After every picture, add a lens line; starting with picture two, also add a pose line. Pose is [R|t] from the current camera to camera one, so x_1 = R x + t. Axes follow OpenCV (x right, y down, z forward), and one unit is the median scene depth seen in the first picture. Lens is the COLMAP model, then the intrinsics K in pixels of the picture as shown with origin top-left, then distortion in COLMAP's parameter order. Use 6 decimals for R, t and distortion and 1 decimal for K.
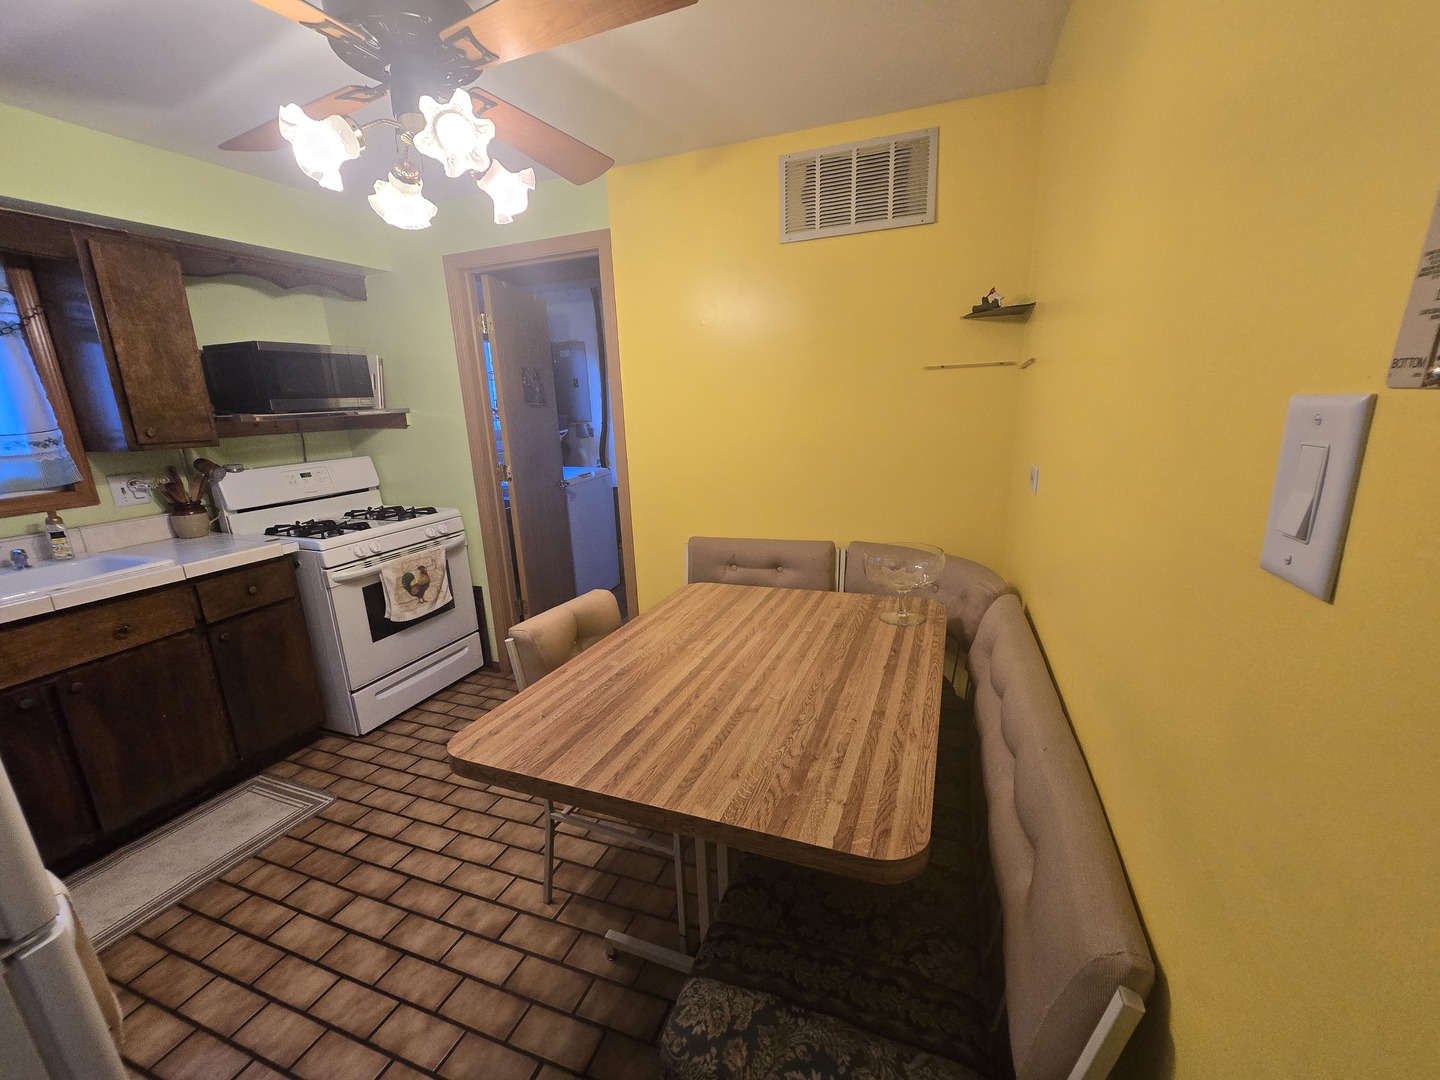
lens RADIAL K [[587.3, 0, 727.6], [0, 587.3, 543.5], [0, 0, 1]] dist [-0.000936, 0.000050]
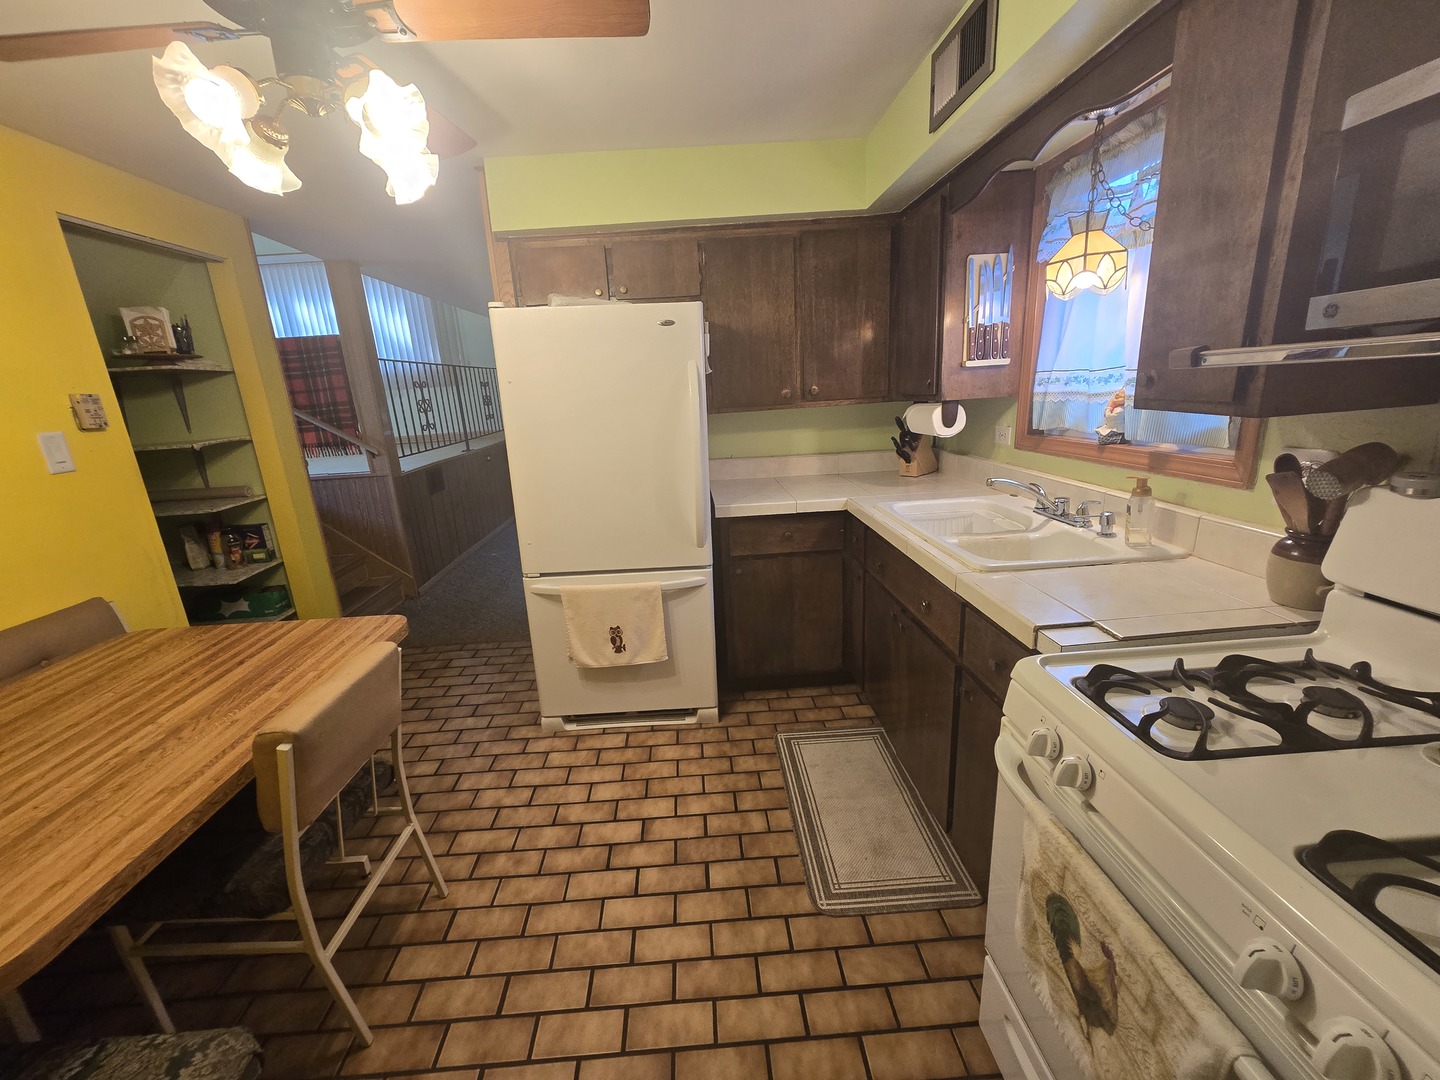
lens RADIAL K [[587.3, 0, 709.7], [0, 587.3, 546.5], [0, 0, 1]] dist [-0.000936, 0.000050]
pose [[-0.918020, 0.196366, -0.344499, -0.499384], [0.005569, 0.875075, 0.483956, -0.406214], [0.396495, 0.442362, -0.804430, 1.743508]]
